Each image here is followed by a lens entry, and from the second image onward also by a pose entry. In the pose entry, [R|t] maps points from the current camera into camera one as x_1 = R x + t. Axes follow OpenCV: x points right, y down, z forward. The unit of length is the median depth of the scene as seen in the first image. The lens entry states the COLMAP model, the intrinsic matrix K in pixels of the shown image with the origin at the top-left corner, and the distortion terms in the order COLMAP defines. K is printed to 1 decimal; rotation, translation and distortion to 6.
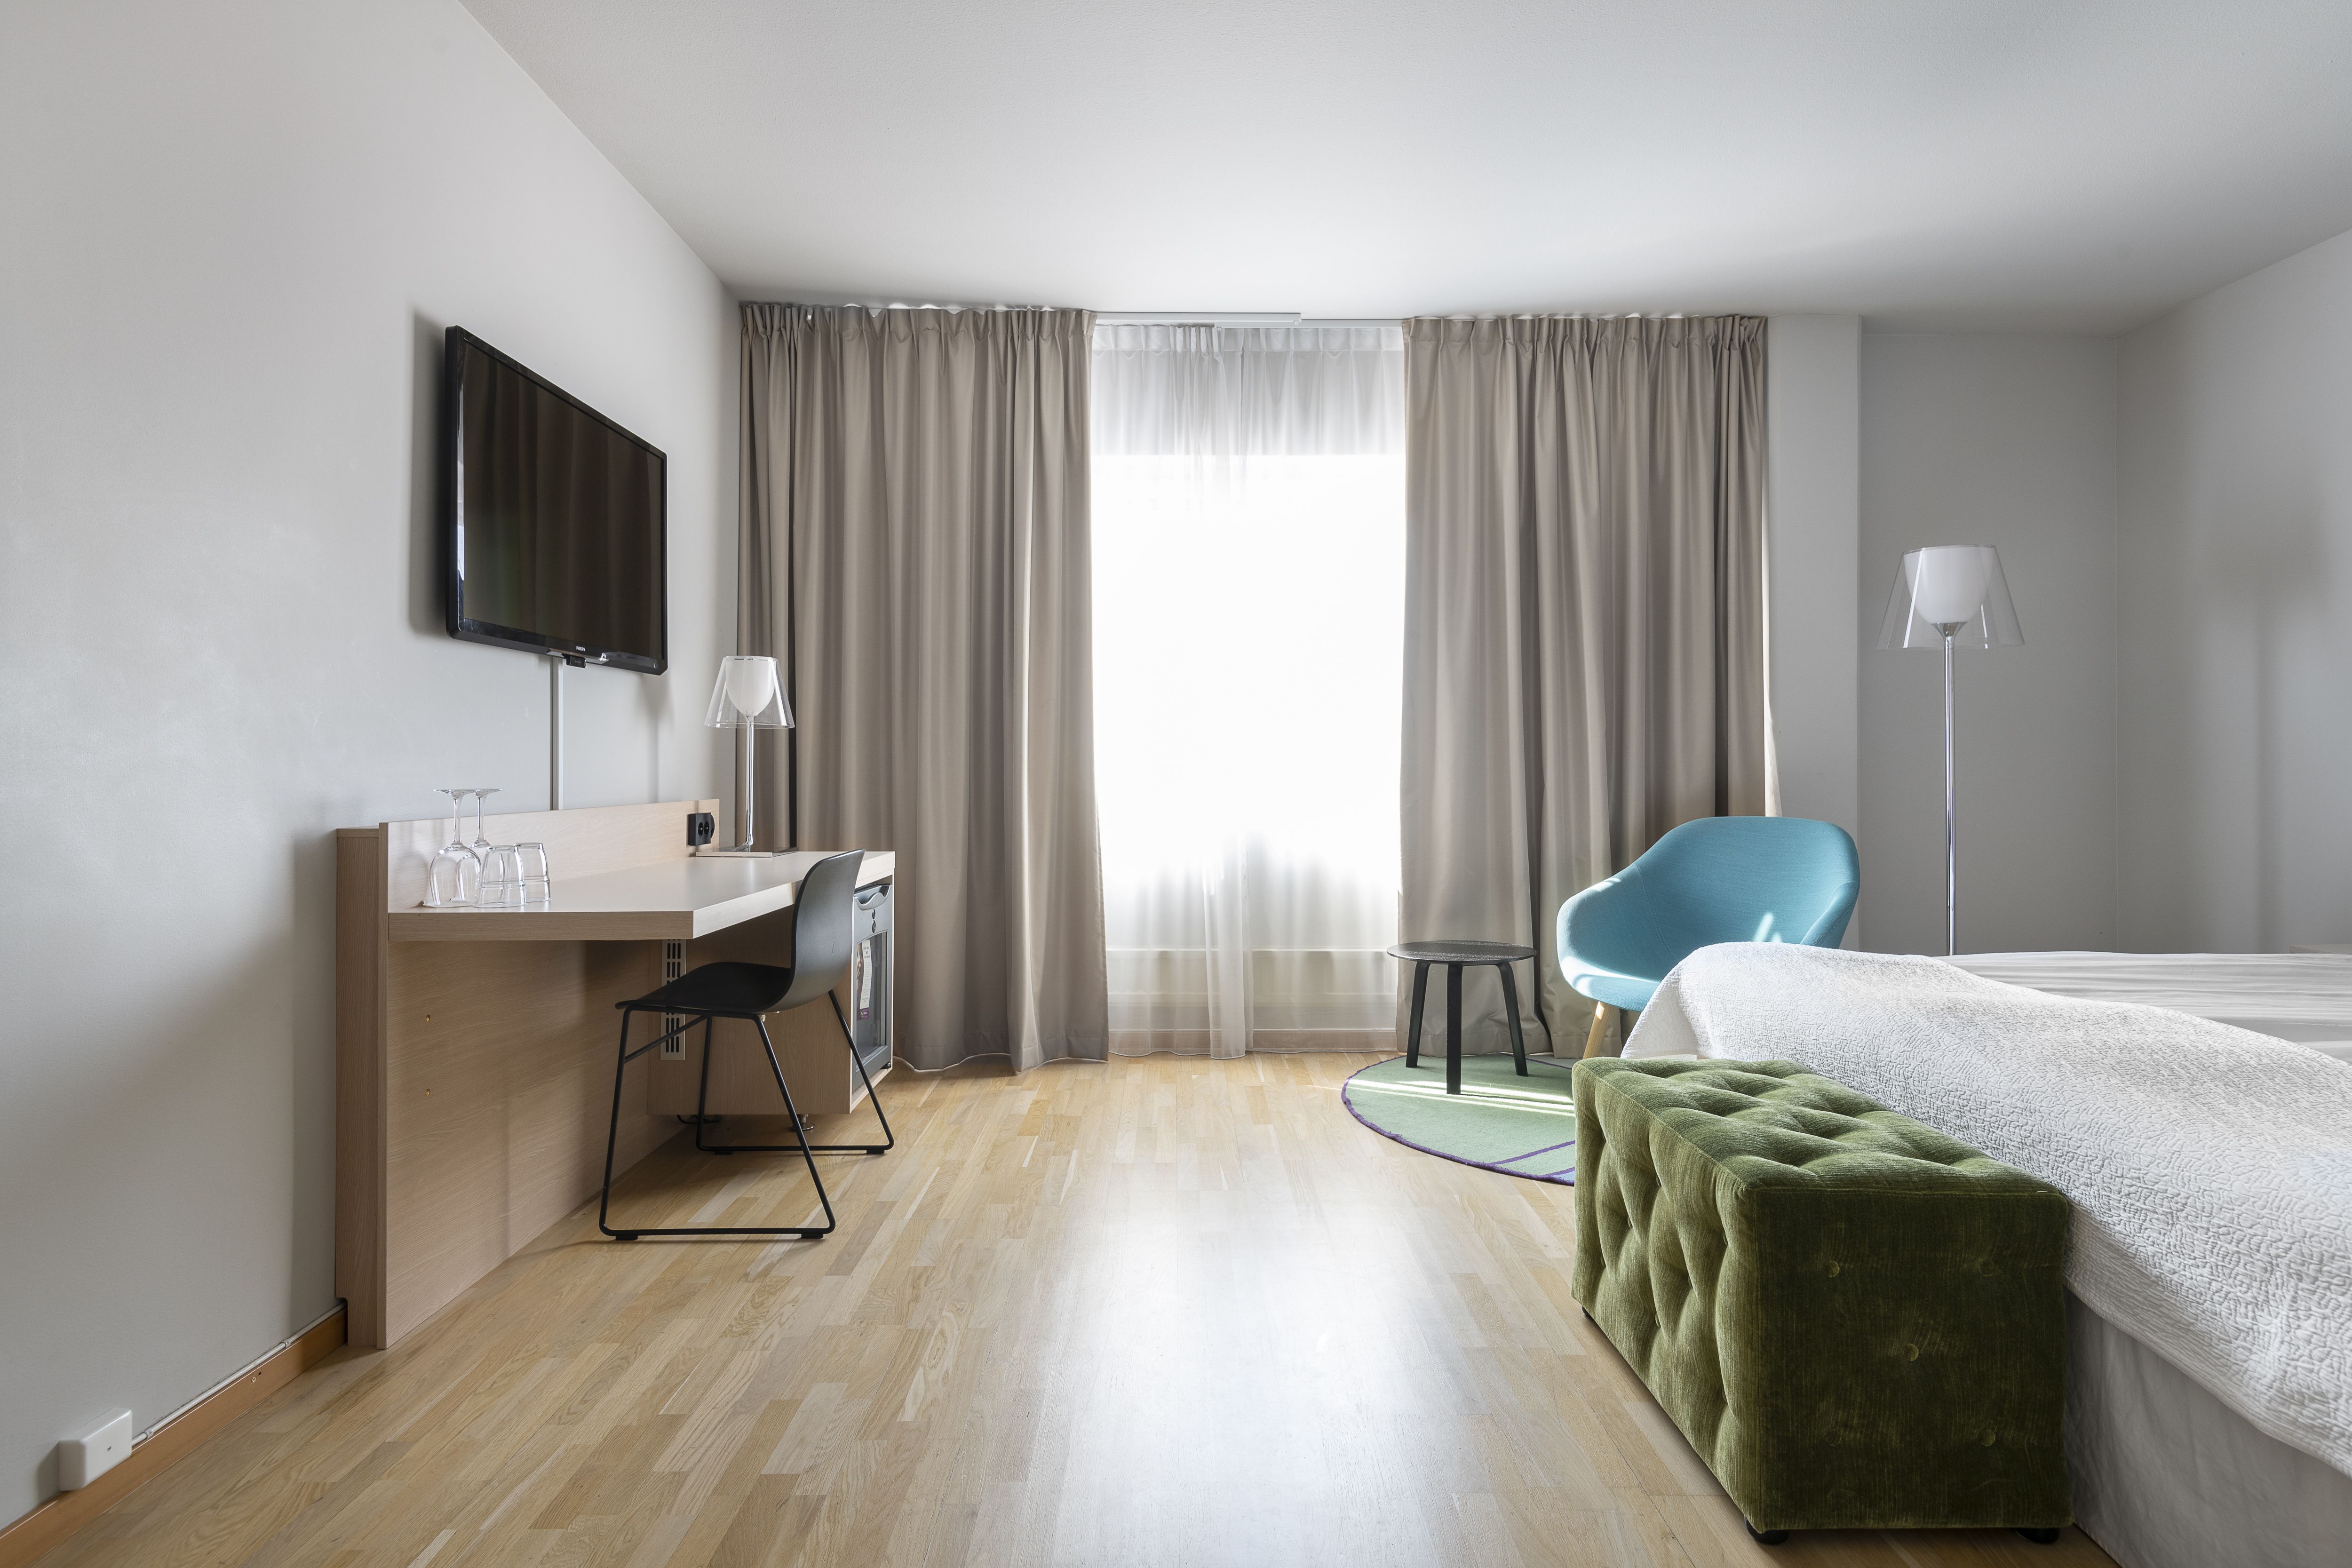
lens RADIAL K [[1209.6, 0, 1126.9], [0, 1209.6, 760.7], [0, 0, 1]] dist [0.034951, -0.022496]
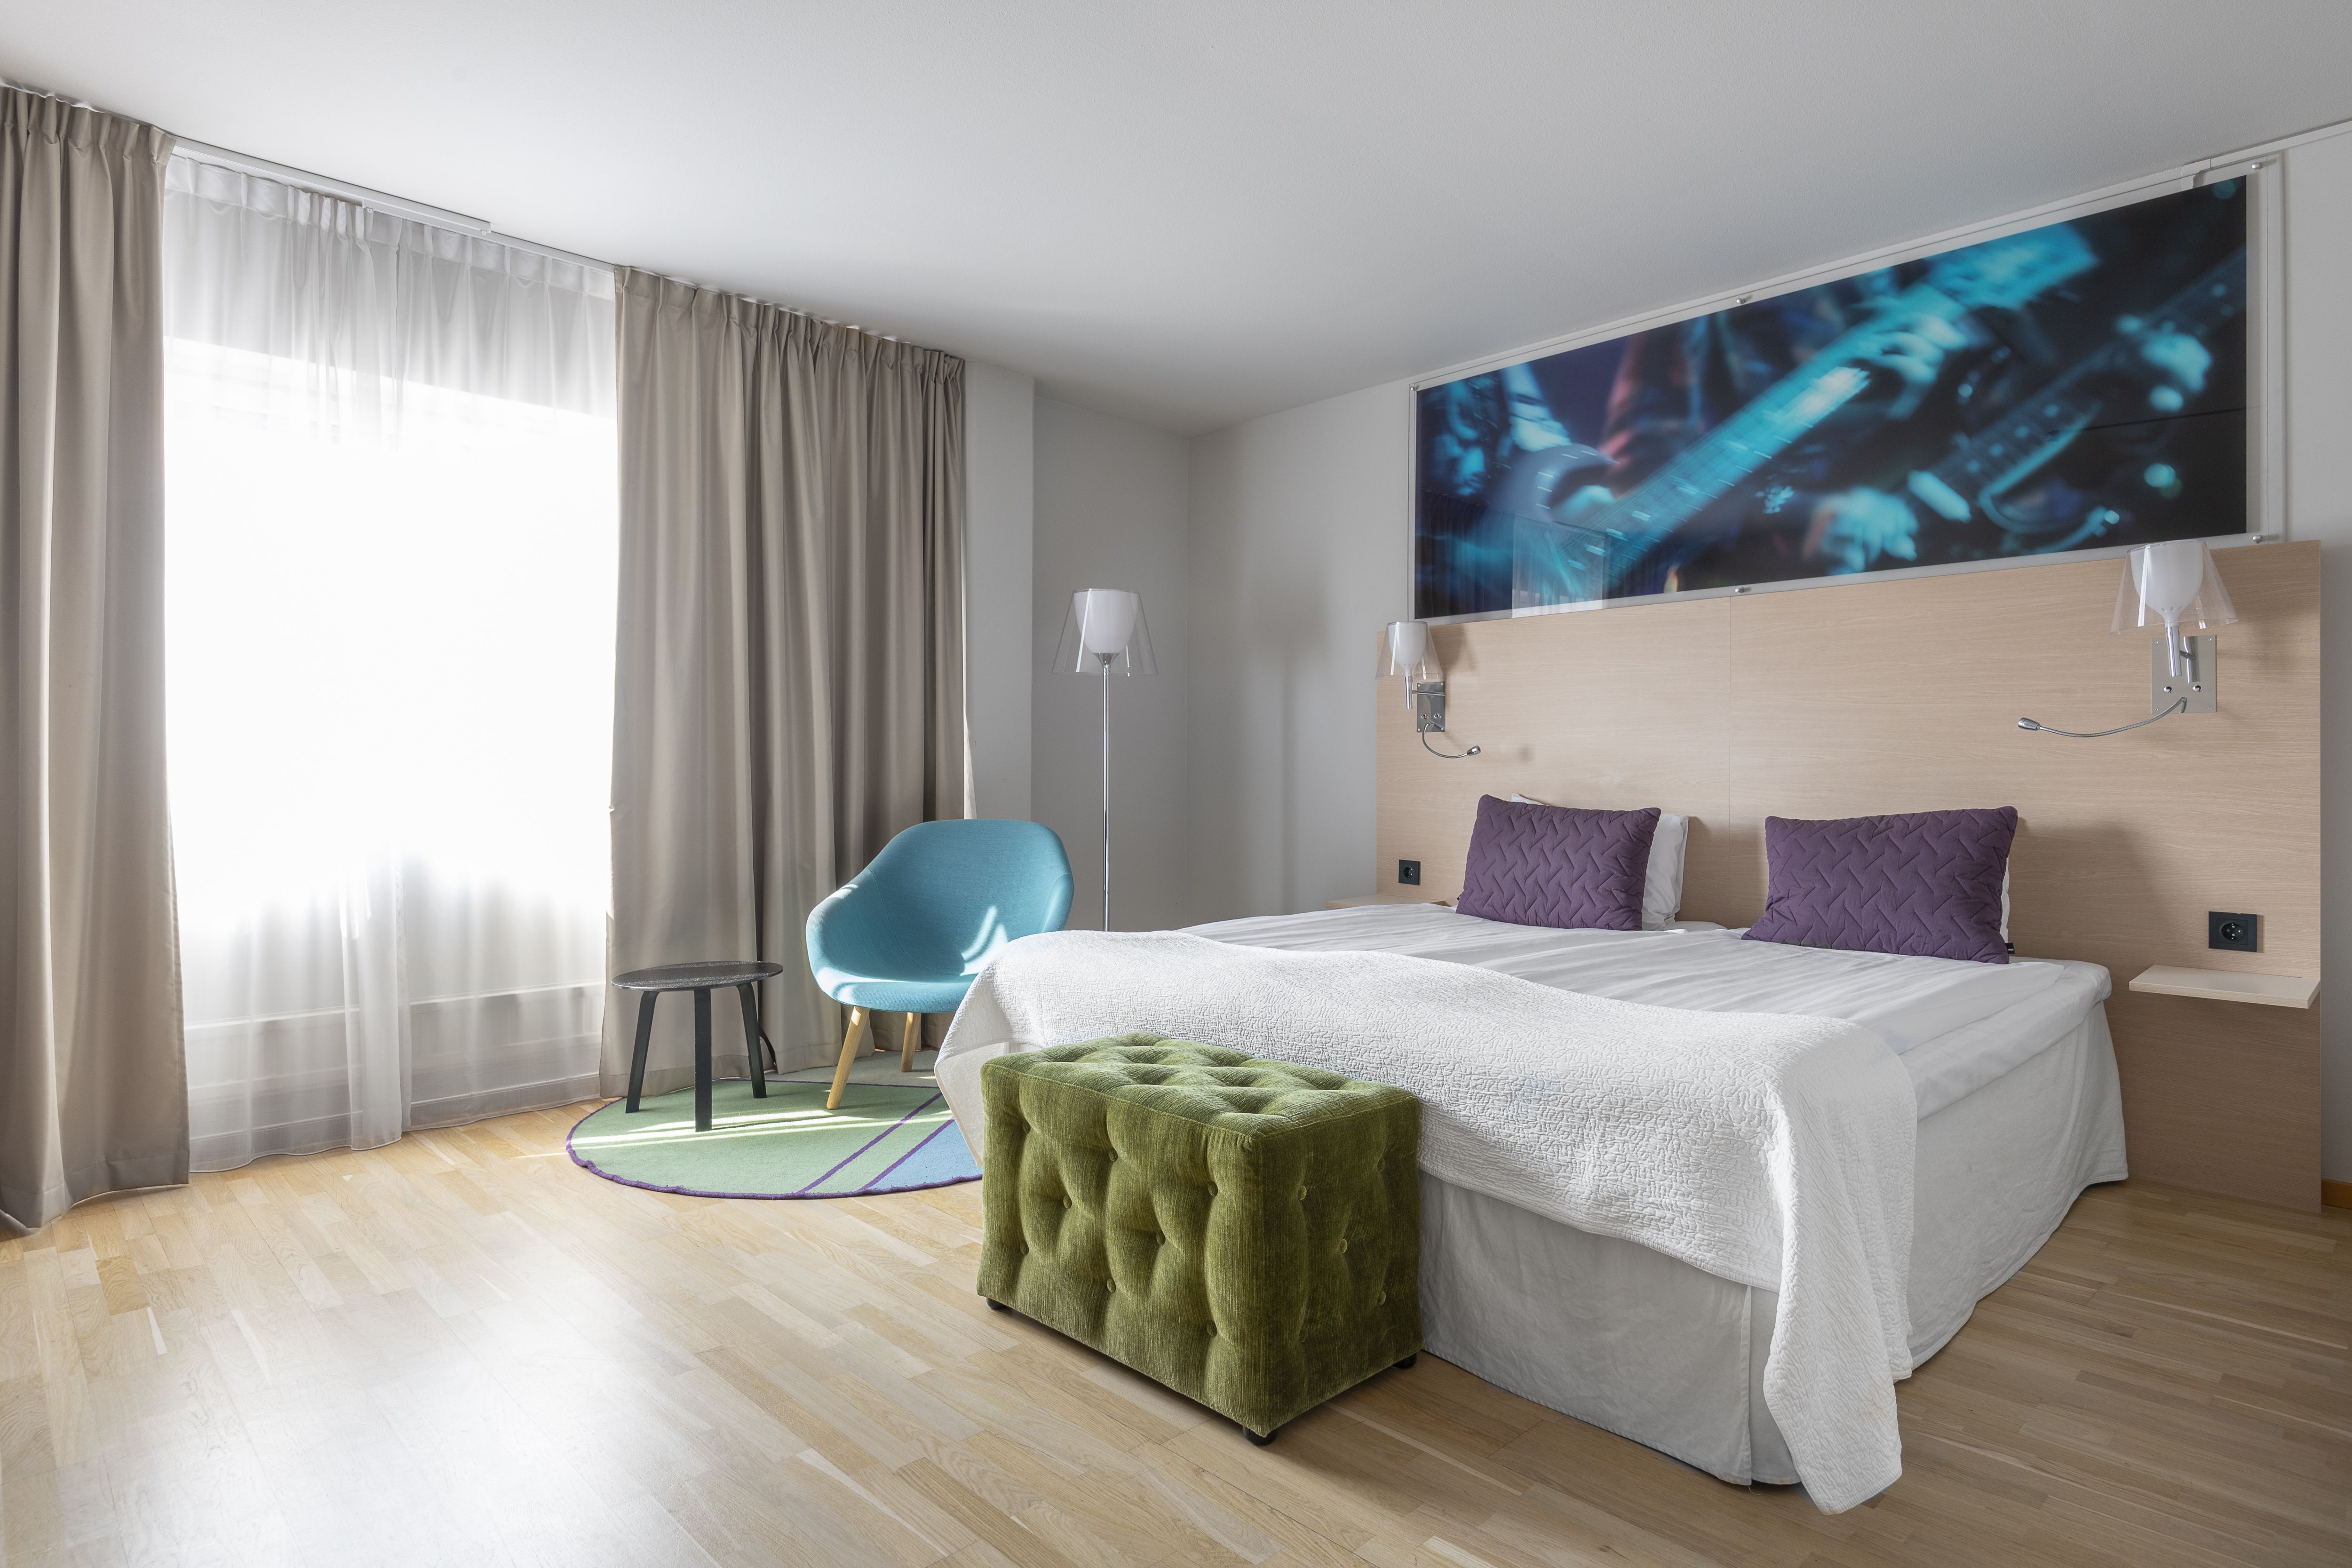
lens RADIAL K [[1262.0, 0, 1145.3], [0, 1262.0, 770.1], [0, 0, 1]] dist [0.035466, -0.026754]
pose [[0.729798, 0.002669, 0.683658, -0.127339], [-0.003941, 0.999992, 0.000303, 0.000639], [-0.683652, -0.002915, 0.729802, 0.067374]]
